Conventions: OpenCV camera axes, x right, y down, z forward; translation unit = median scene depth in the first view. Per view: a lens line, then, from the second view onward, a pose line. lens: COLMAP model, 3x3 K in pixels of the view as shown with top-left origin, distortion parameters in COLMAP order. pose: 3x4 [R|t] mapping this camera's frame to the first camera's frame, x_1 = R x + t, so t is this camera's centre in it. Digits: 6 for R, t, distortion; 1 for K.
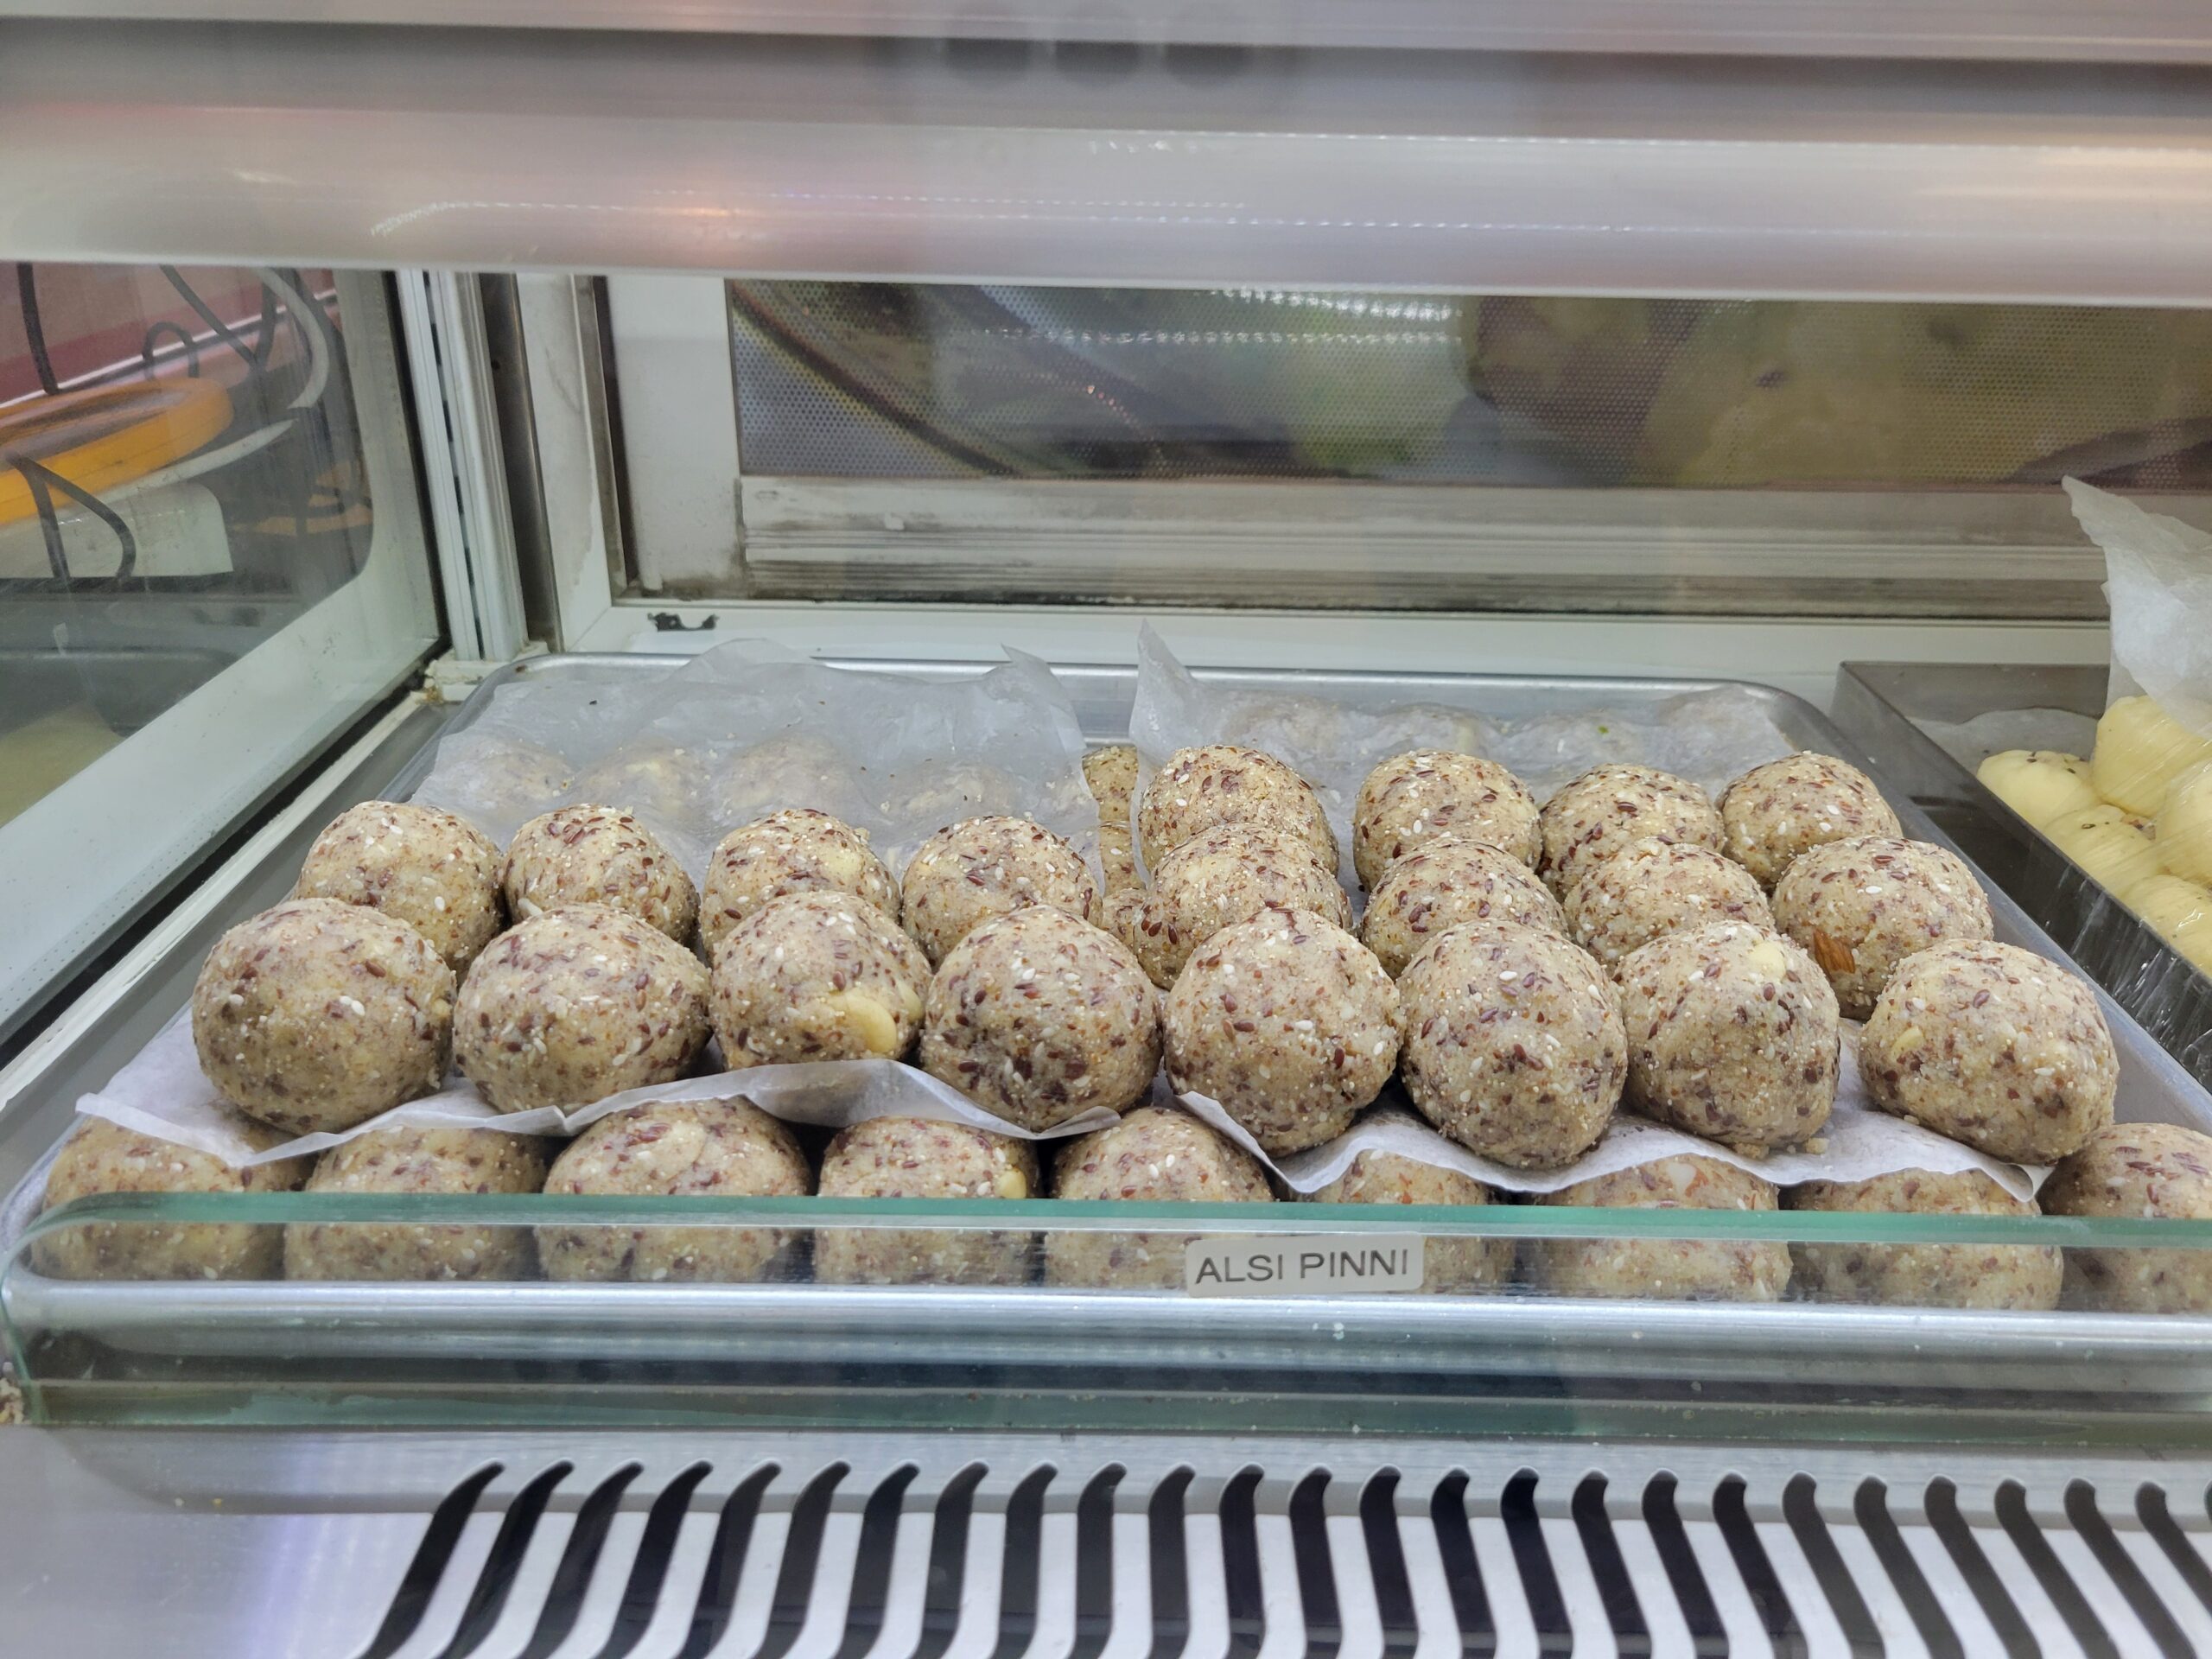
lens RADIAL K [[1679.8, 0, 1107.6], [0, 1679.8, 831.3], [0, 0, 1]] dist [0.007647, -0.001238]
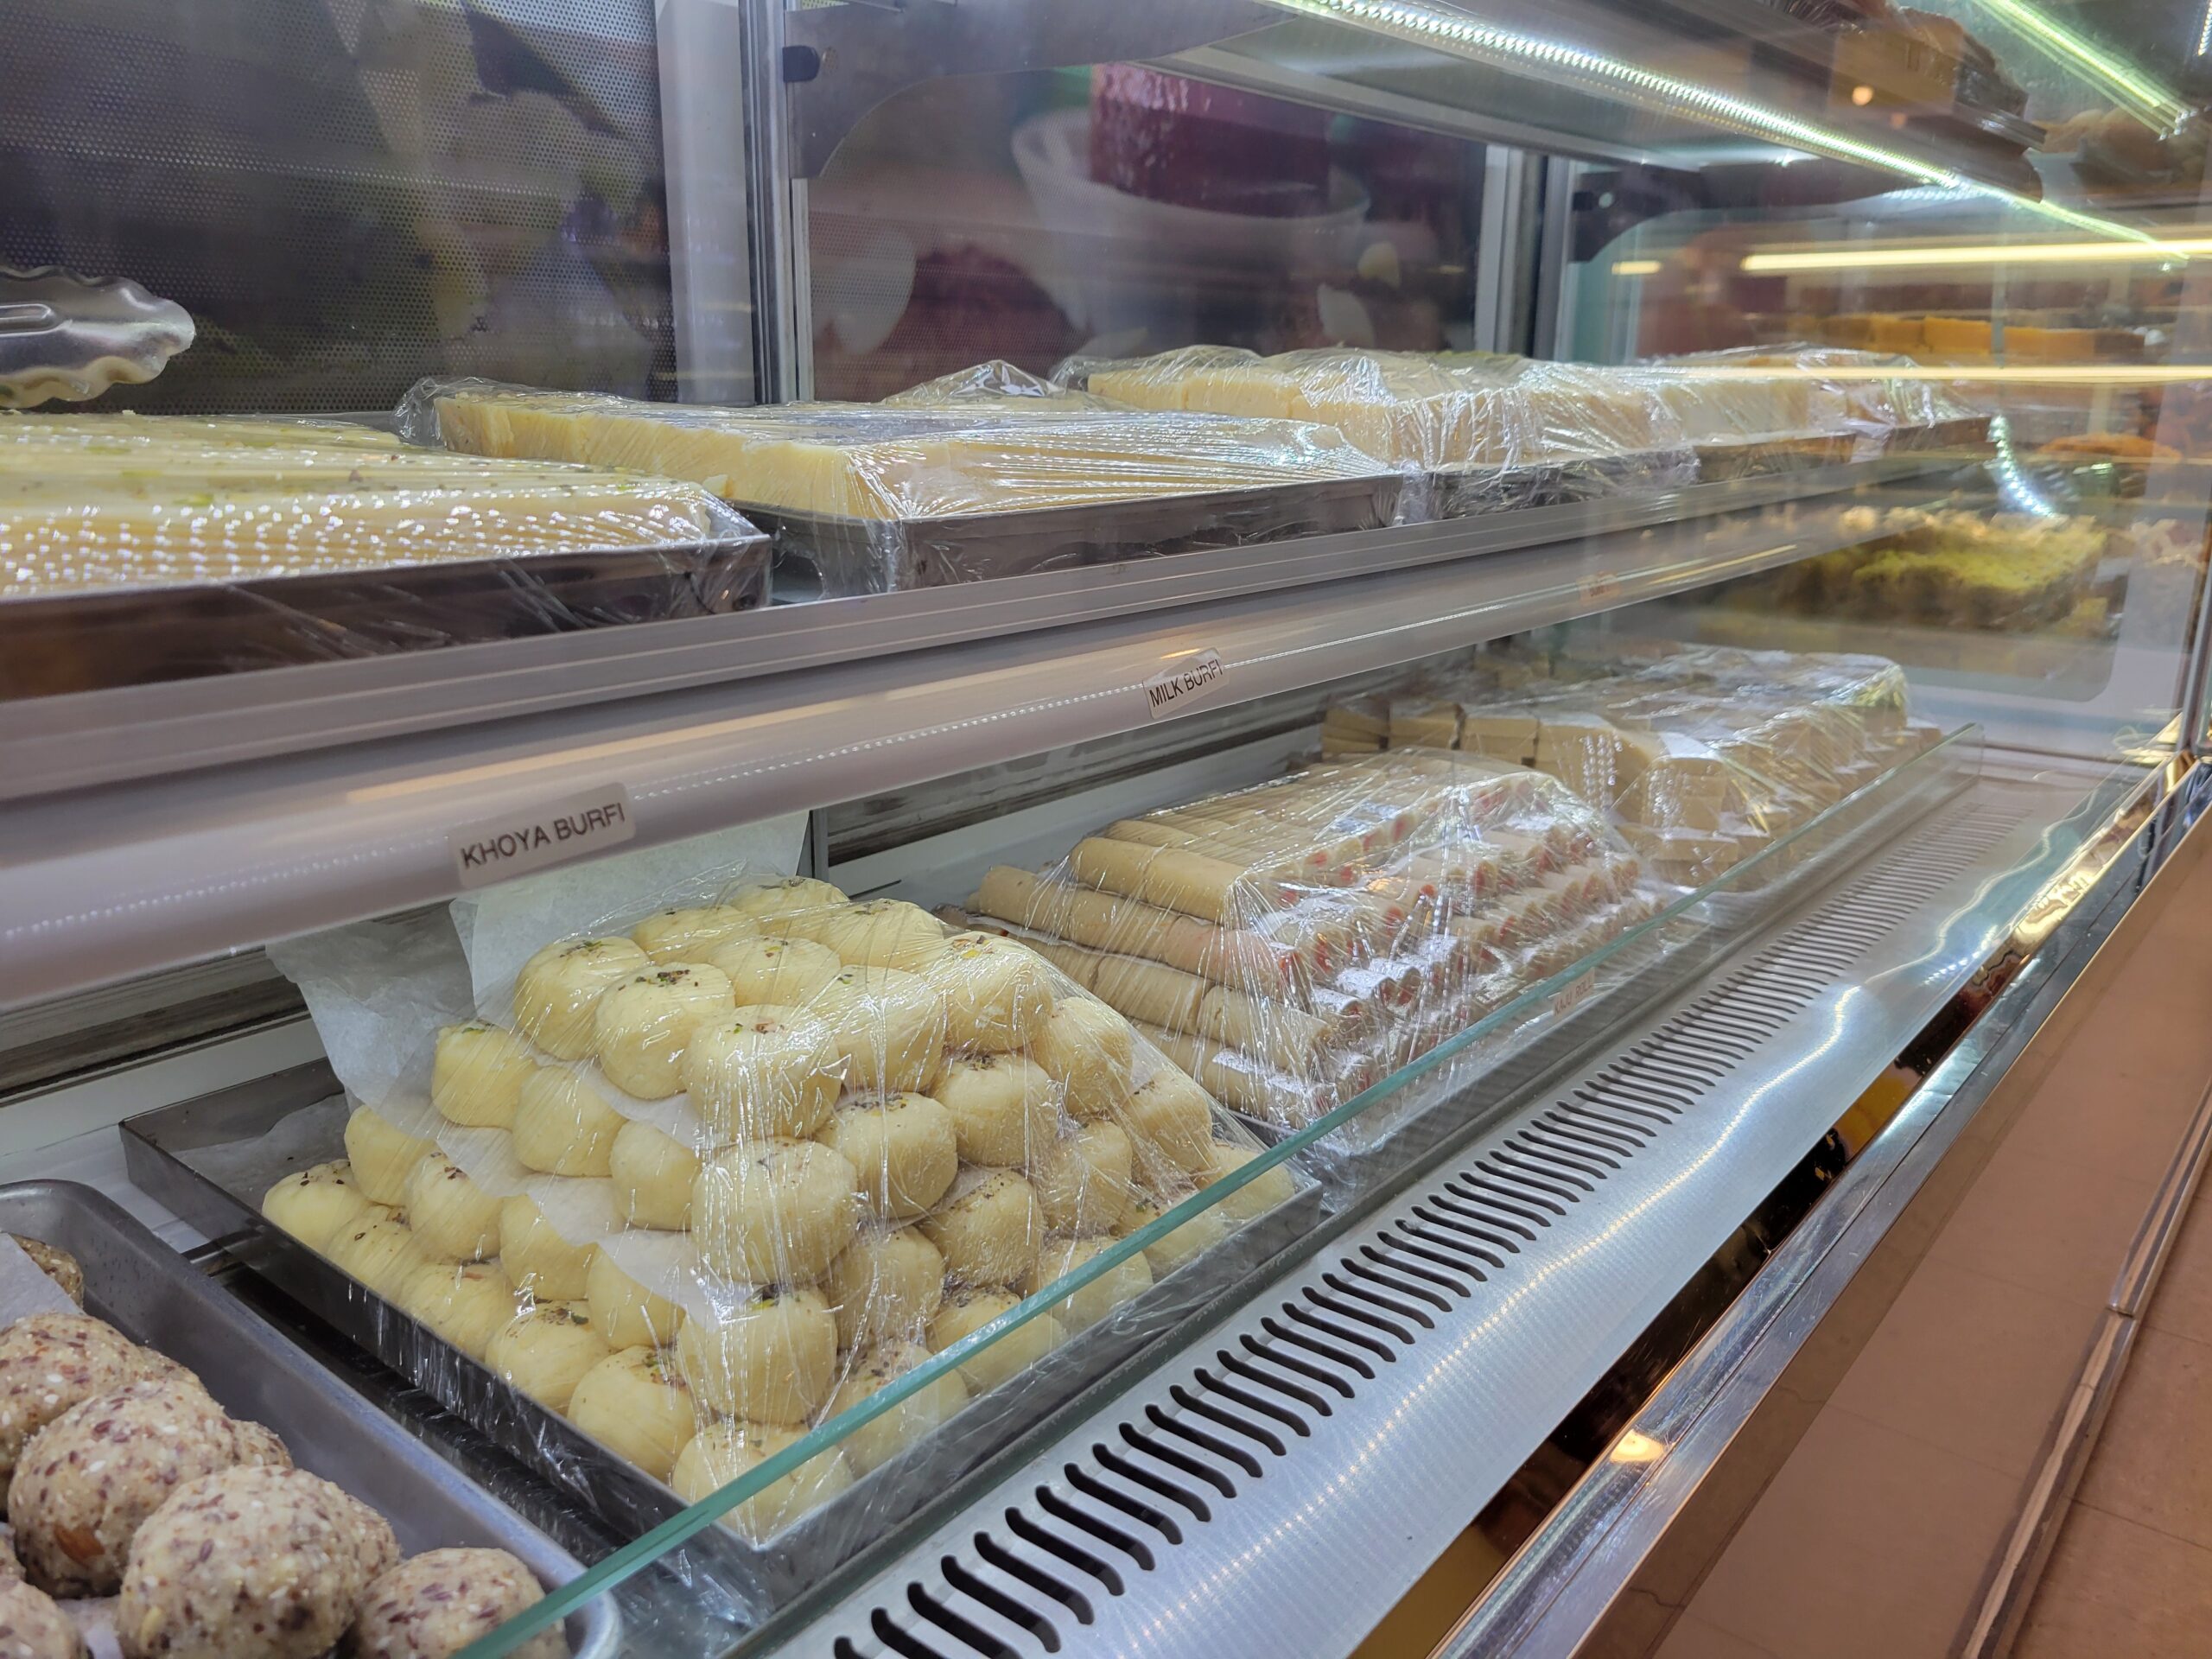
lens RADIAL K [[1679.8, 0, 1103.8], [0, 1679.8, 832.8], [0, 0, 1]] dist [0.007647, -0.001238]
pose [[0.629574, -0.223929, 0.743970, 0.170122], [0.326882, 0.945033, 0.007829, -0.131449], [-0.704829, 0.238261, 0.668167, -0.176272]]
